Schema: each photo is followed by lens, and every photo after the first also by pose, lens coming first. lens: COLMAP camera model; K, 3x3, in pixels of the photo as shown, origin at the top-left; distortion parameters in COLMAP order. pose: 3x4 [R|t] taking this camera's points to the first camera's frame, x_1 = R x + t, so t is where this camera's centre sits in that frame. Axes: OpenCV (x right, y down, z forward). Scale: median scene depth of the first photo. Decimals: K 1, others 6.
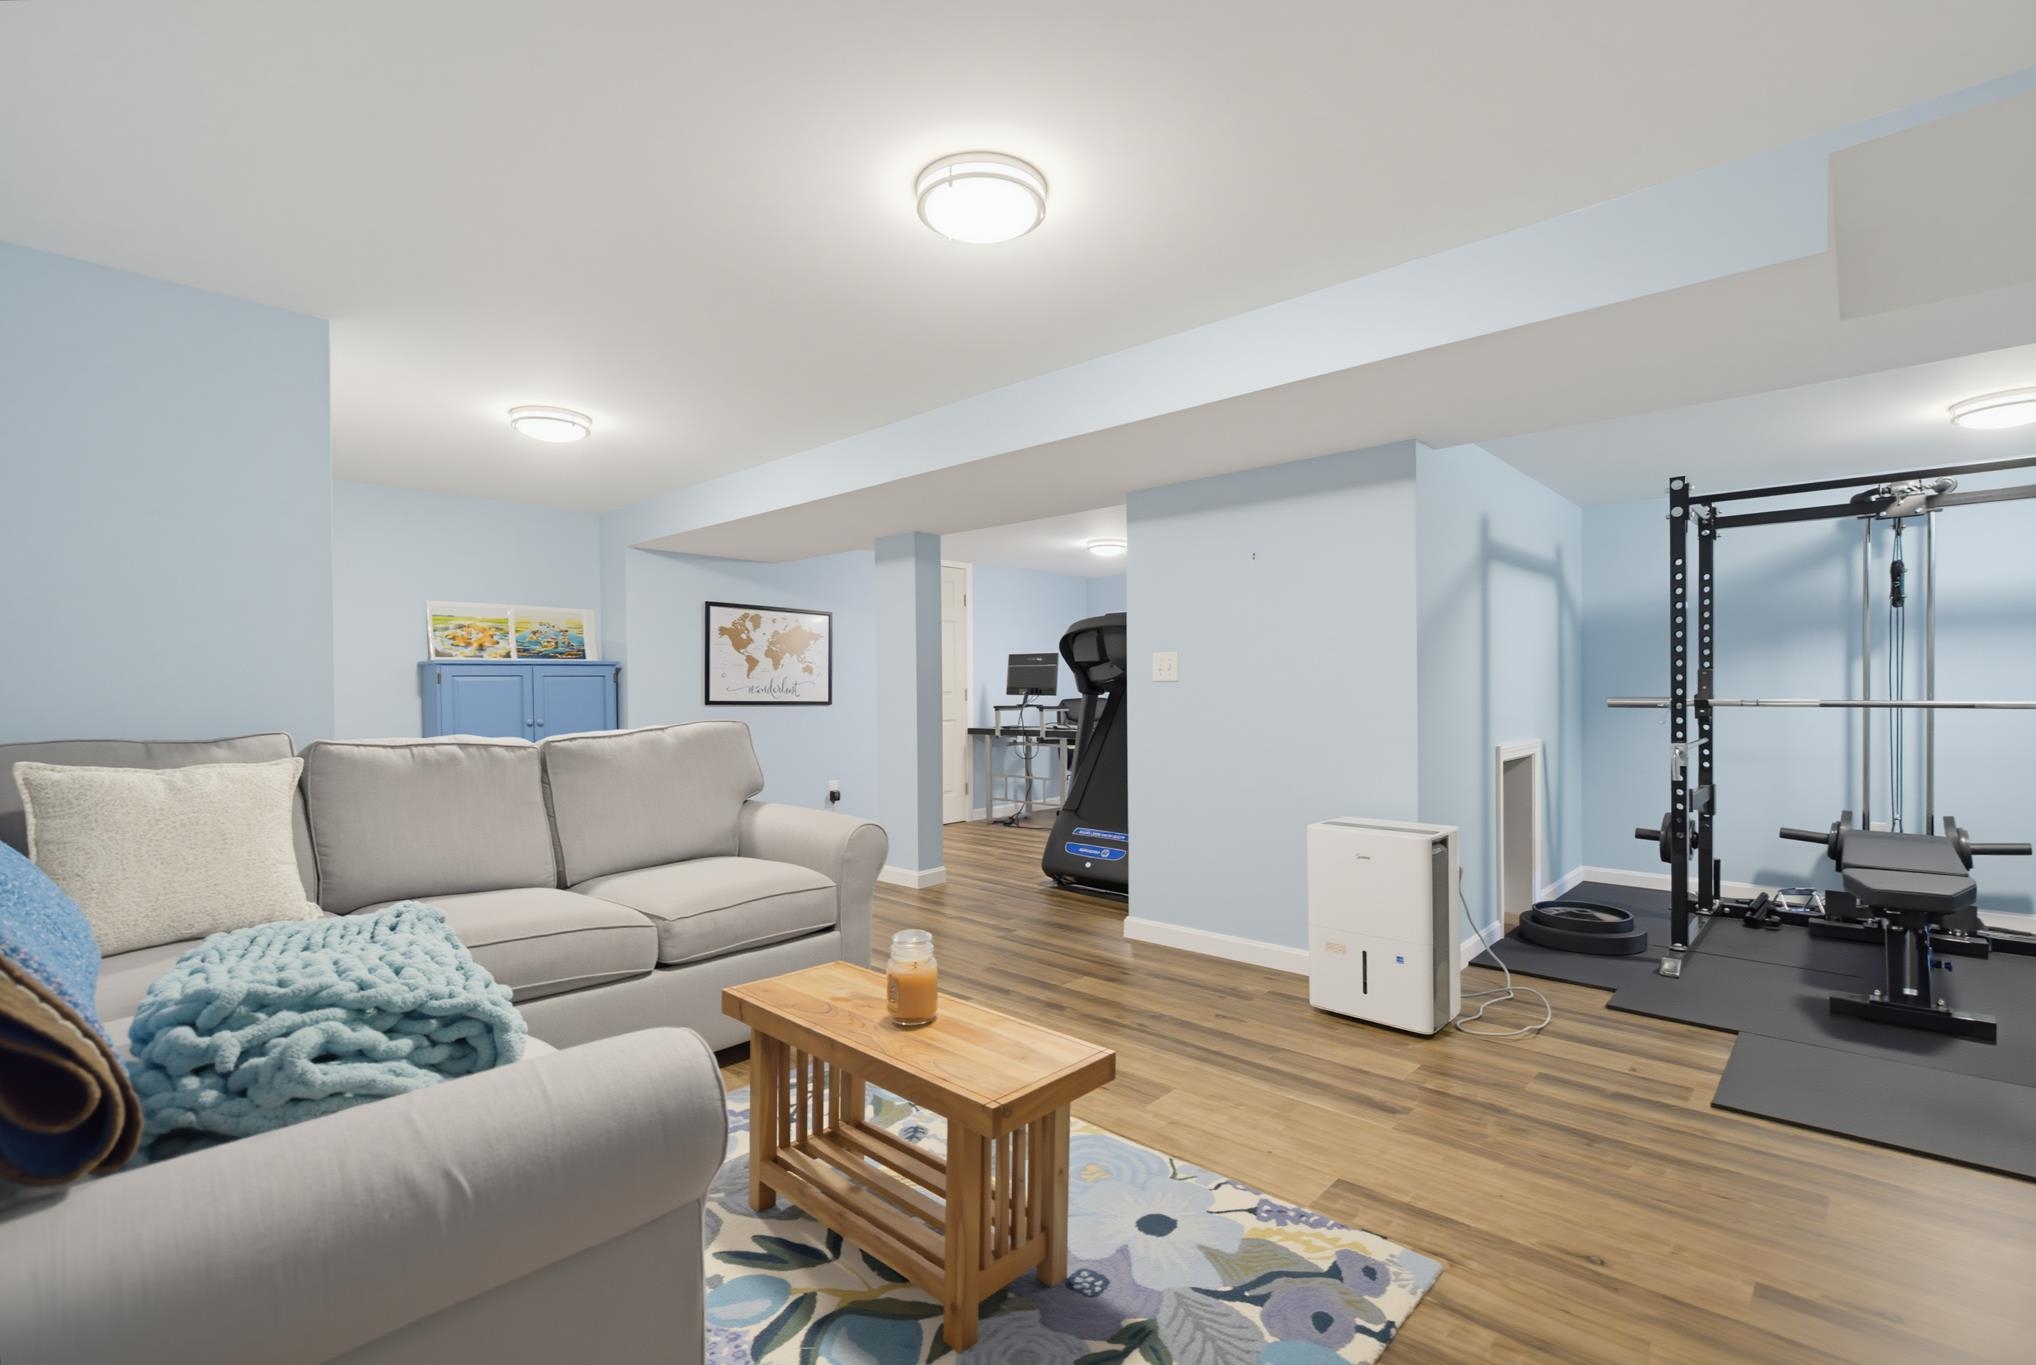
lens RADIAL K [[933.7, 0, 1014.7], [0, 933.7, 689.2], [0, 0, 1]] dist [0.002196, 0.000054]
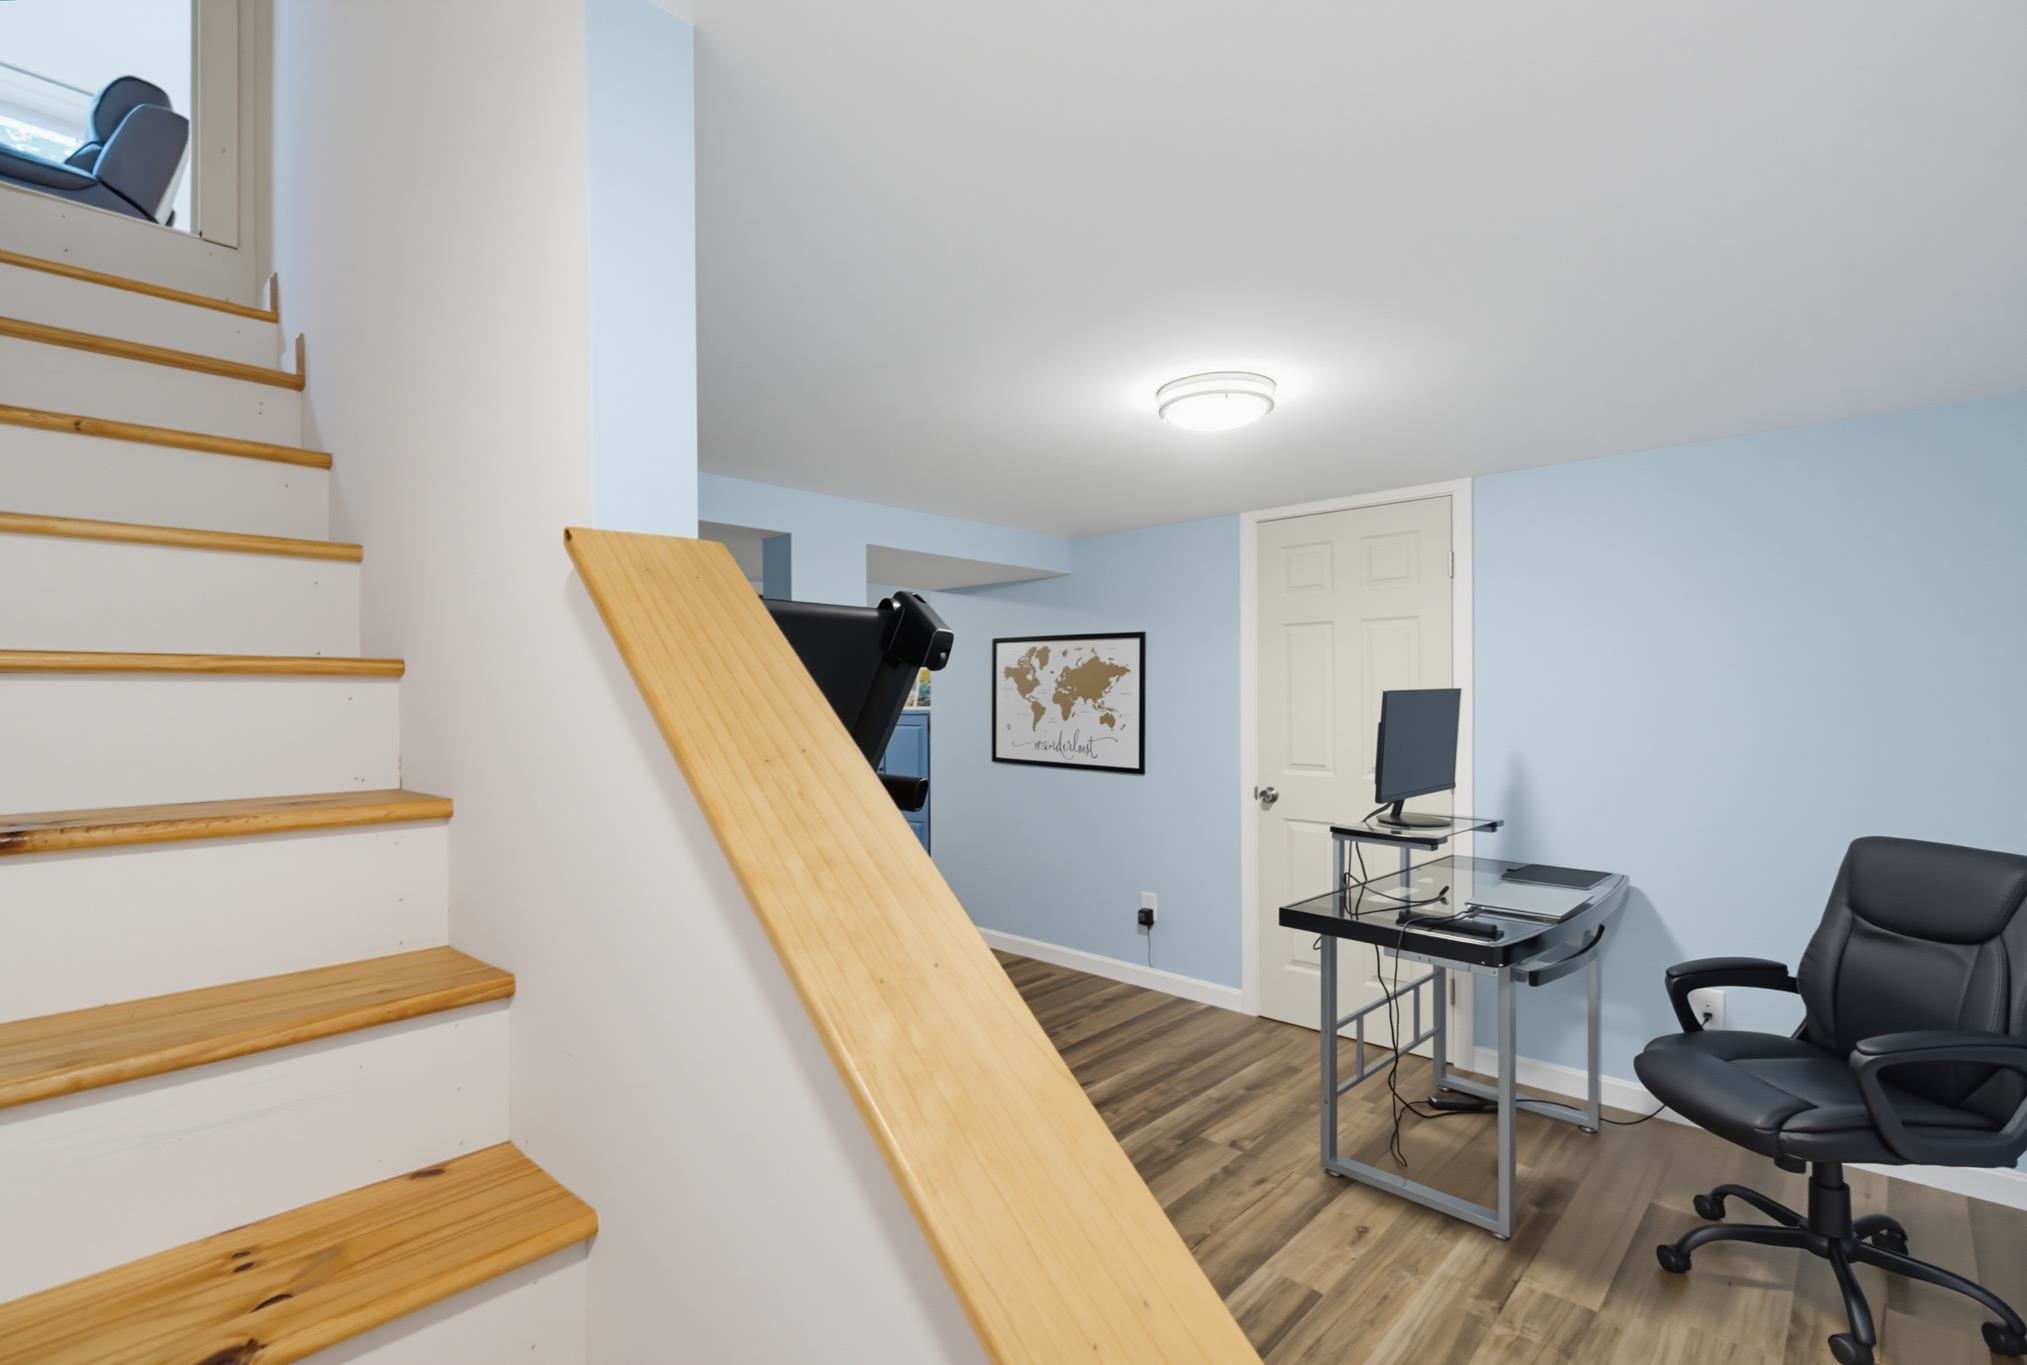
lens RADIAL K [[929.5, 0, 1012.9], [0, 929.5, 683.4], [0, 0, 1]] dist [0.002196, 0.000054]
pose [[-0.014801, -0.009361, -0.999847, 0.483126], [0.002206, 0.999953, -0.009395, -0.043588], [0.999888, -0.002345, -0.014780, 0.984321]]
